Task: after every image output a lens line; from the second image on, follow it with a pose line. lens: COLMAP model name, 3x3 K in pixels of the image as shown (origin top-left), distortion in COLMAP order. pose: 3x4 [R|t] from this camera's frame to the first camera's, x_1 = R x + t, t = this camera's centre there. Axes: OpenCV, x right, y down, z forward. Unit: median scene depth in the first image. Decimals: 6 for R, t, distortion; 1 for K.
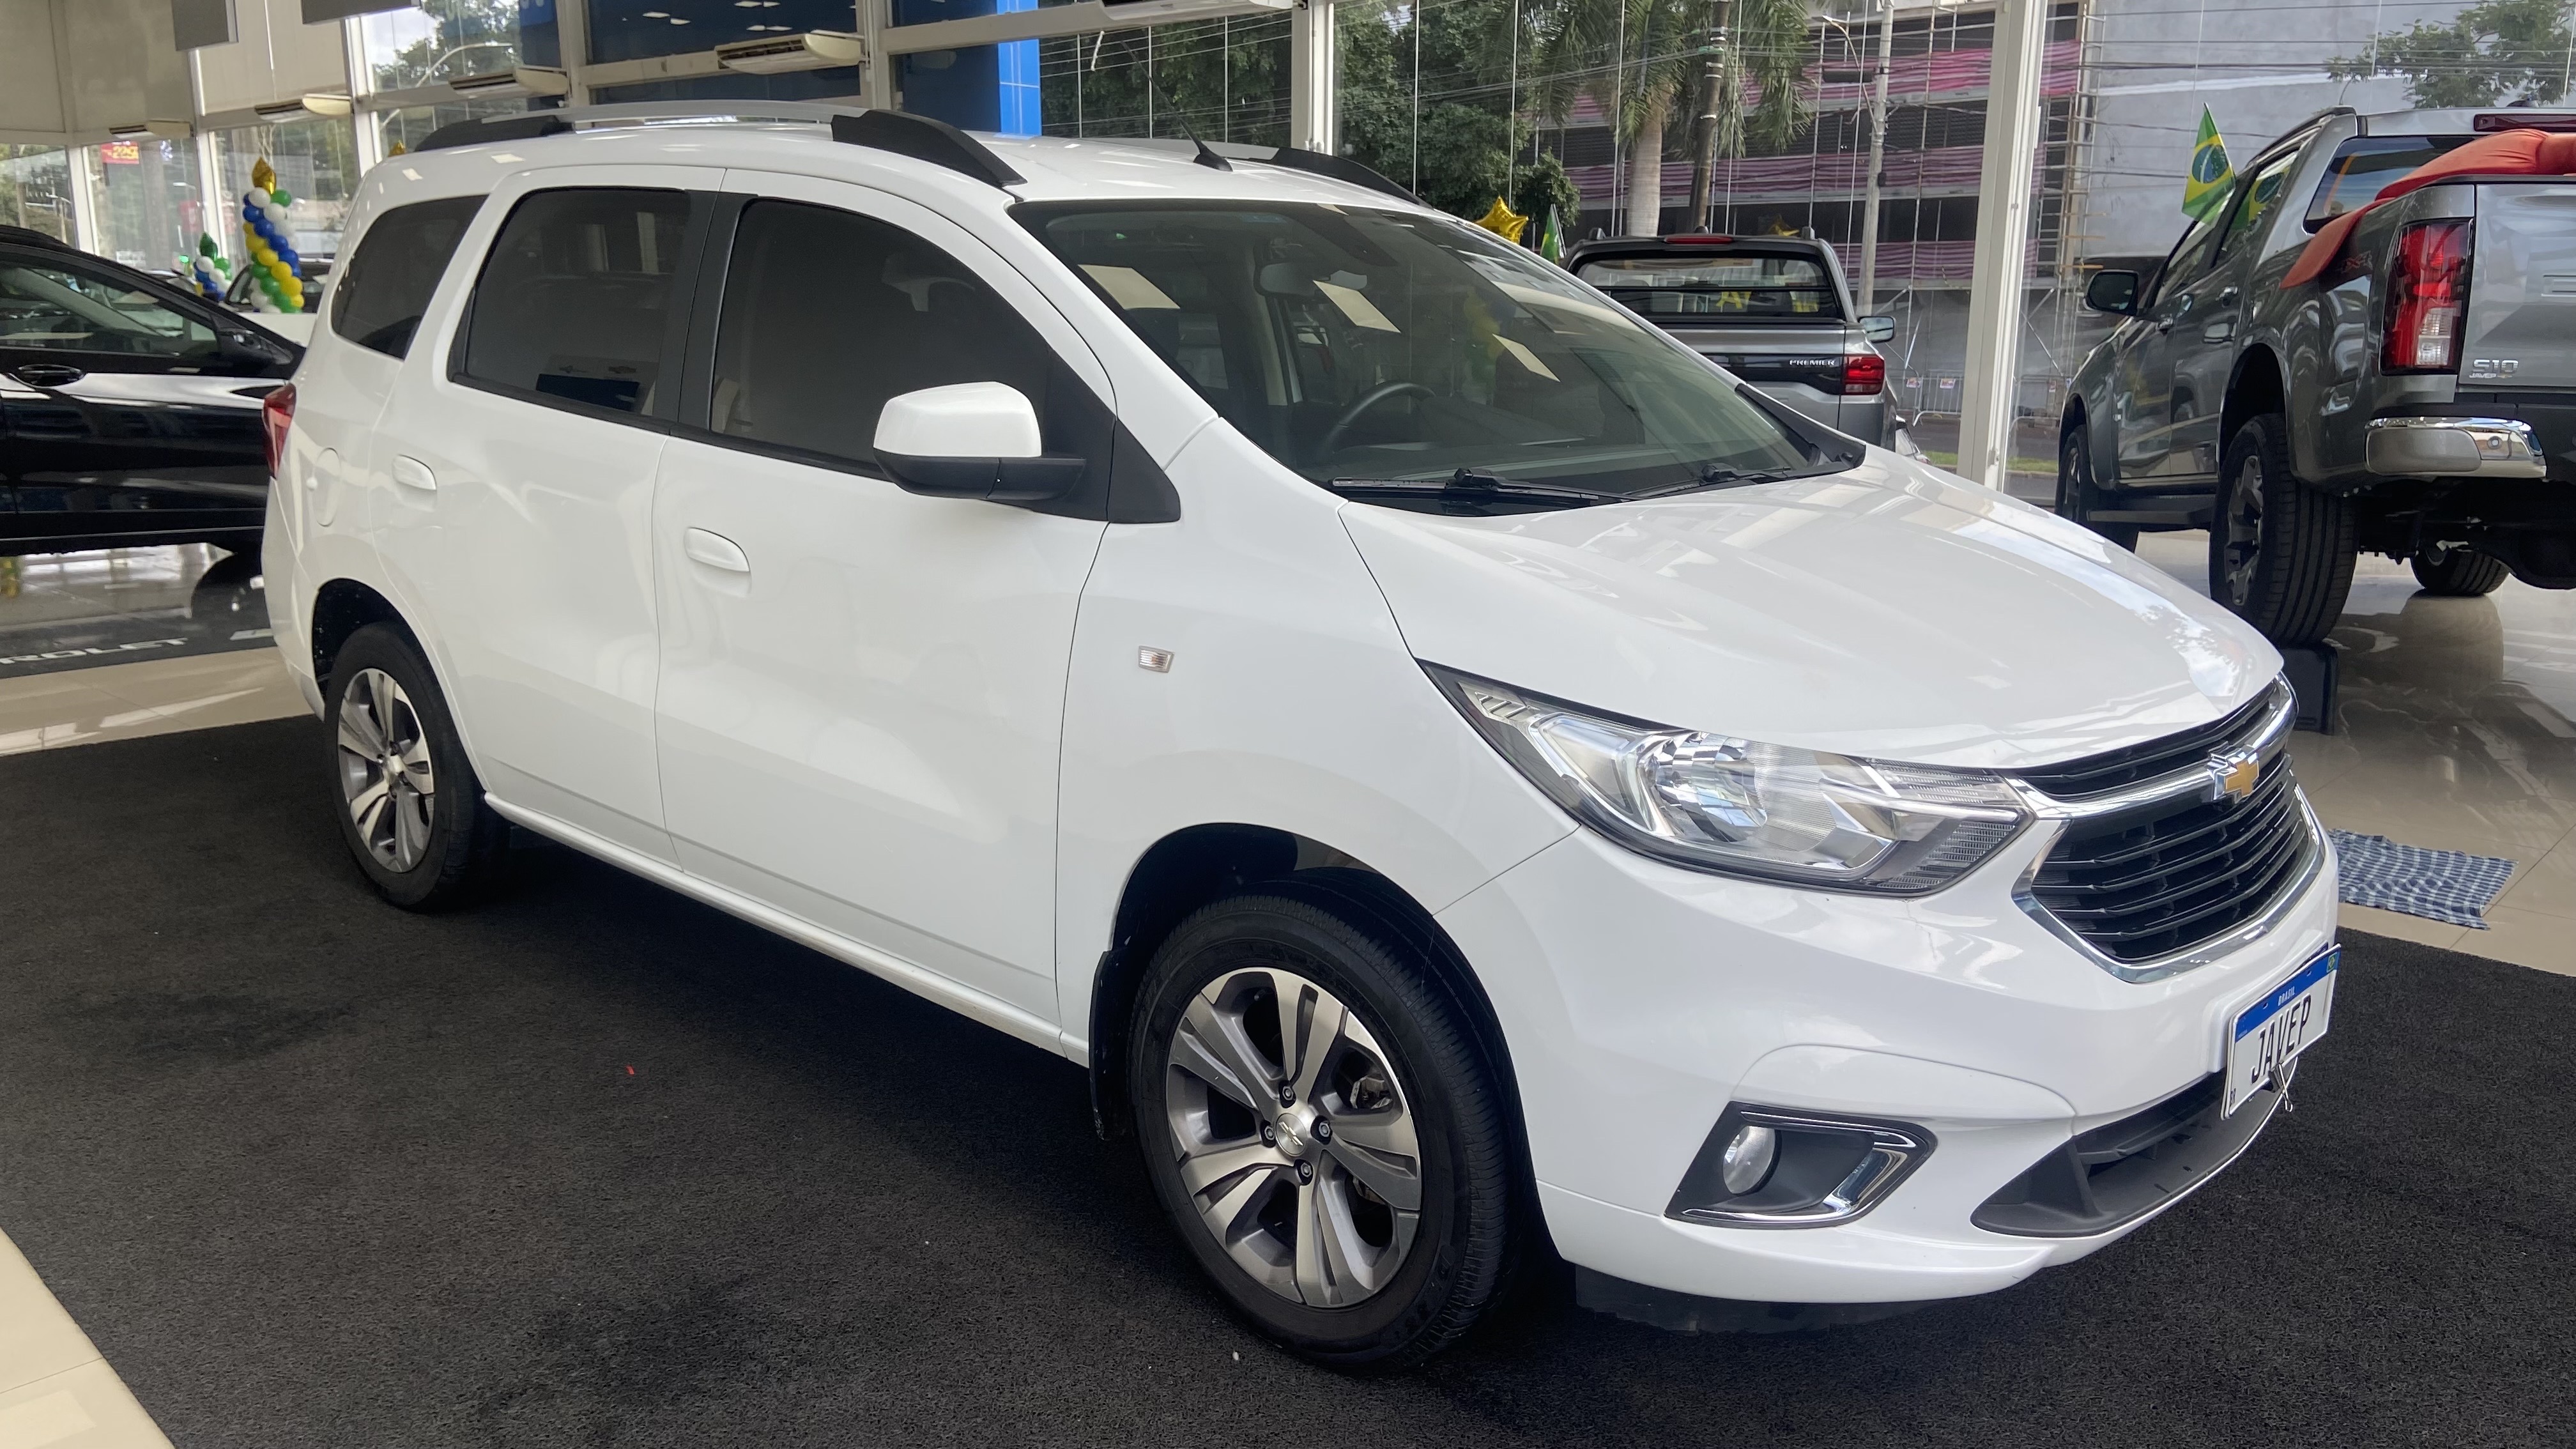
lens RADIAL K [[2003.6, 0, 1295.2], [0, 2003.6, 675.4], [0, 0, 1]] dist [0.141826, -0.194297]
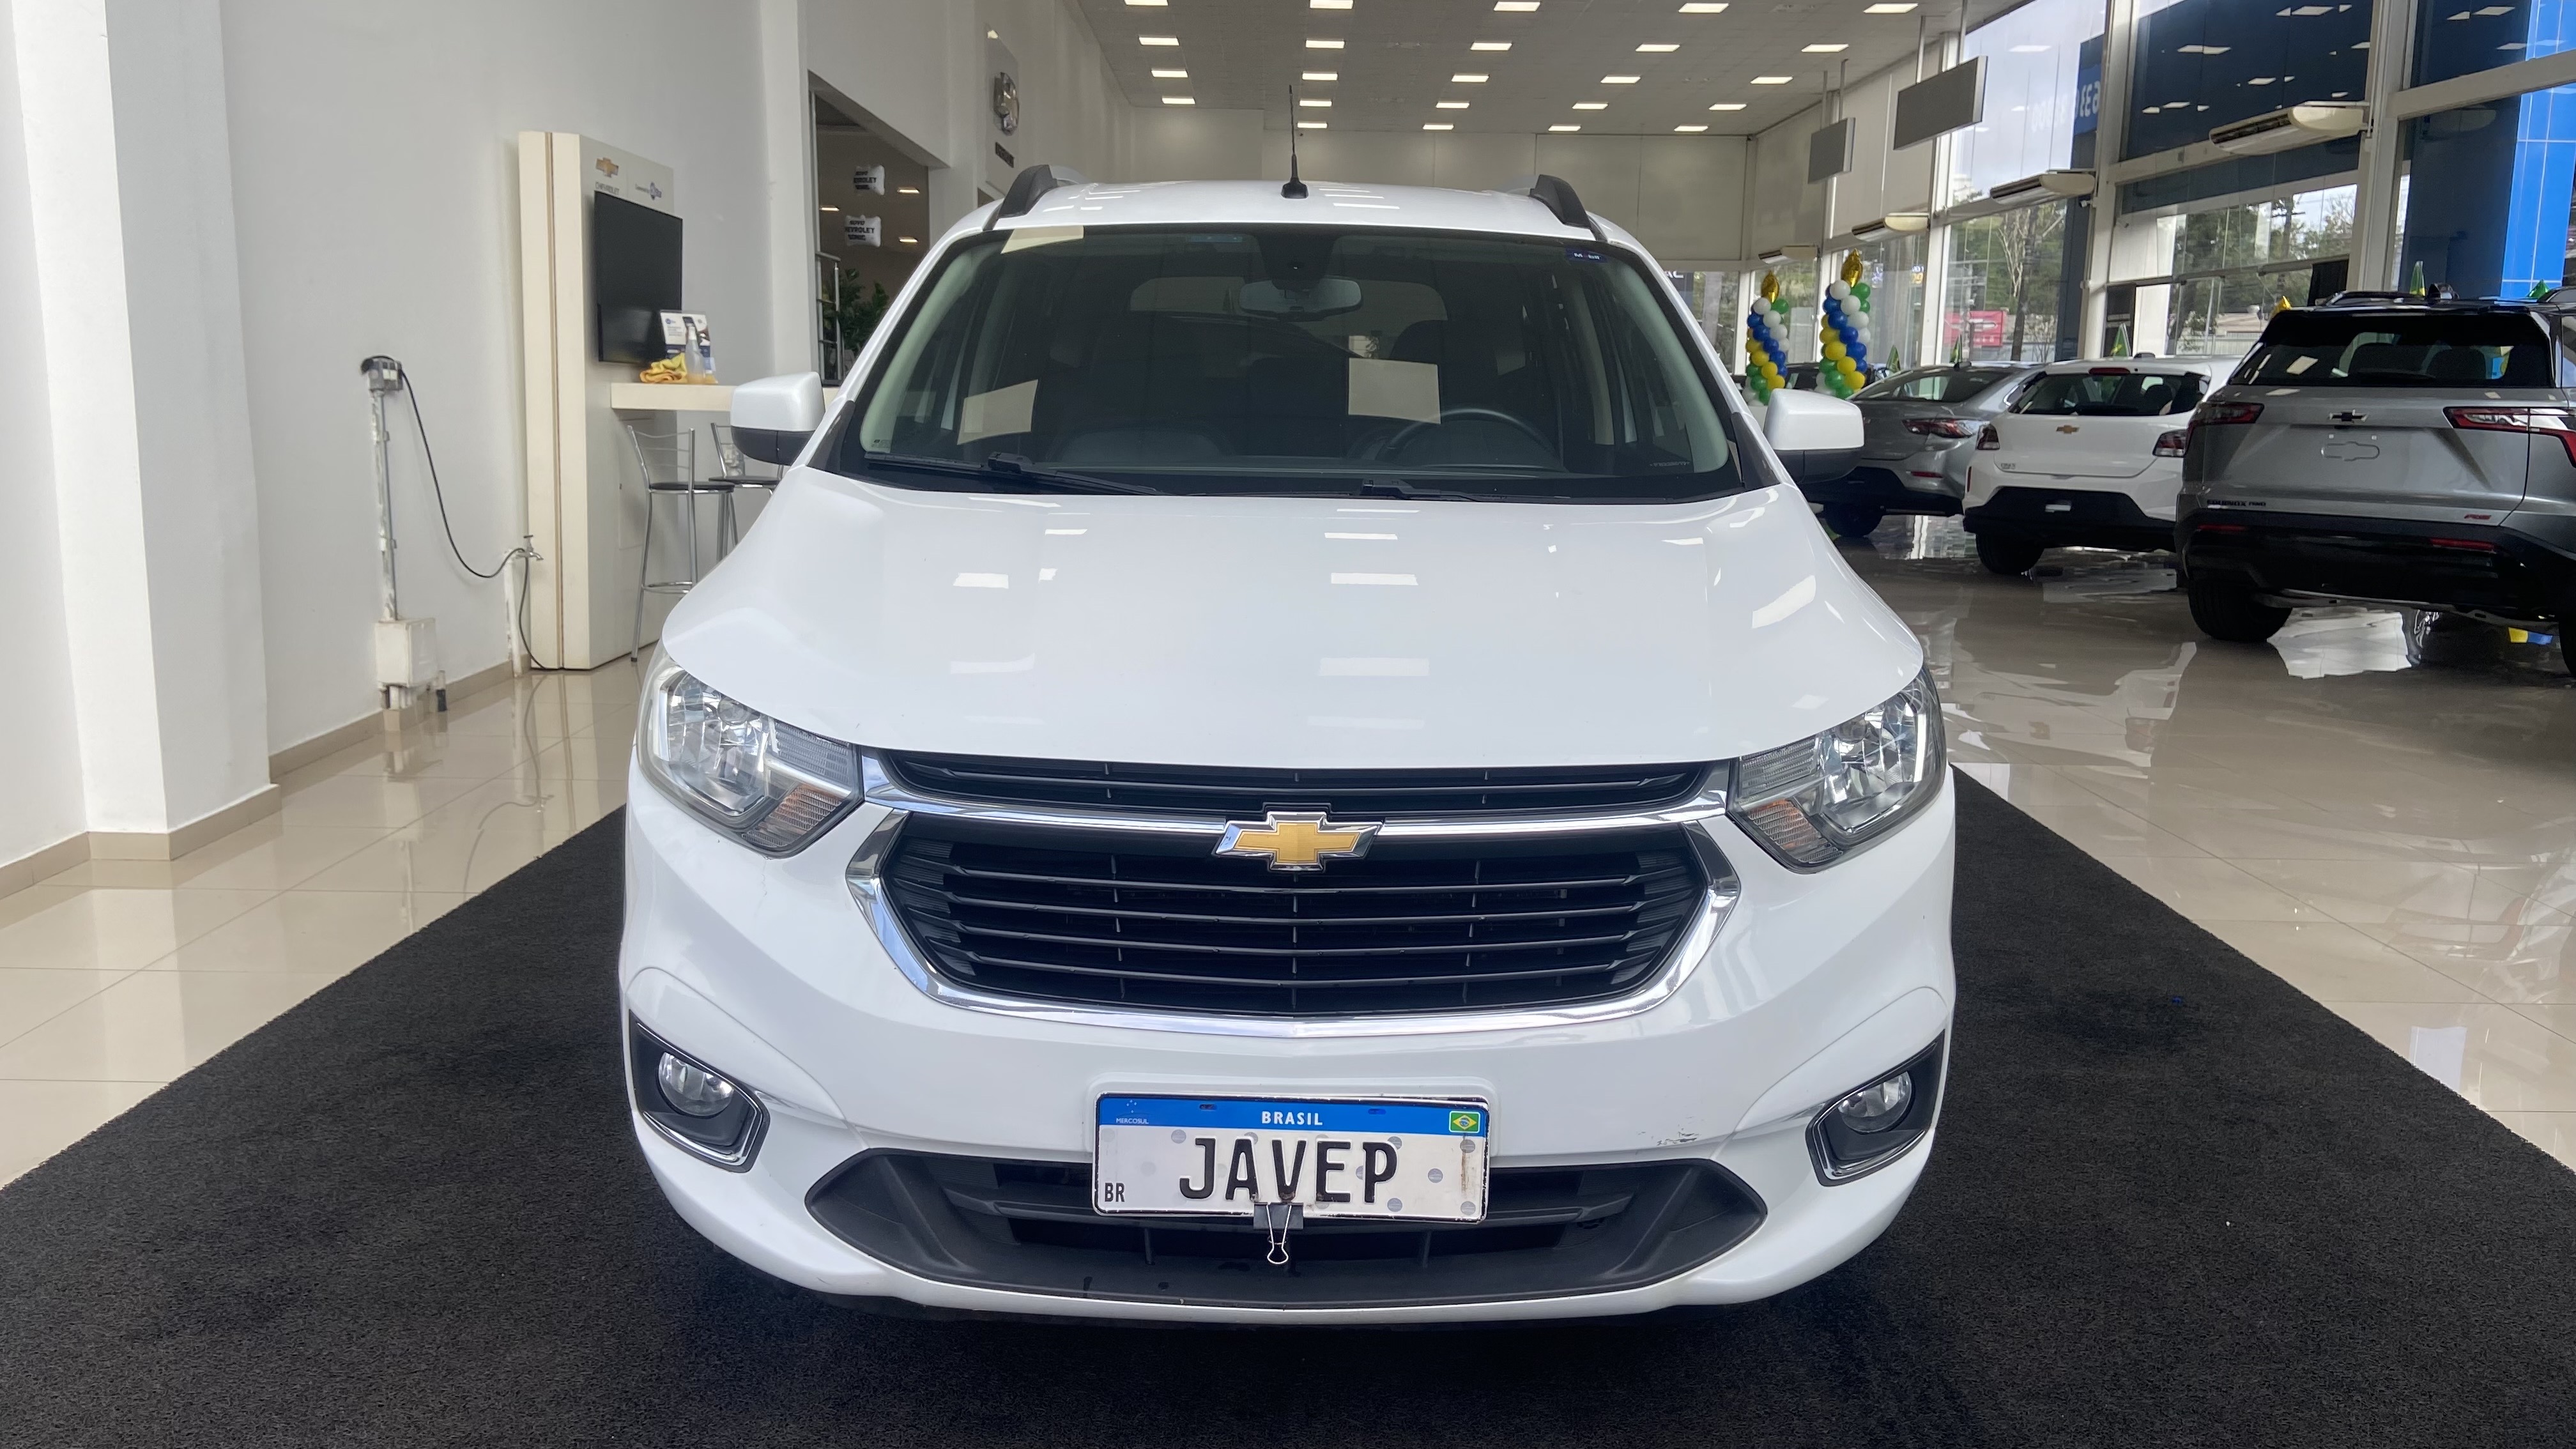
lens RADIAL K [[2003.6, 0, 1295.2], [0, 2003.6, 675.4], [0, 0, 1]] dist [0.141826, -0.194297]
pose [[0.659922, 0.112110, -0.742922, 0.173962], [-0.153305, 0.988094, 0.012930, -0.004469], [0.735527, 0.105361, 0.669253, 0.074319]]
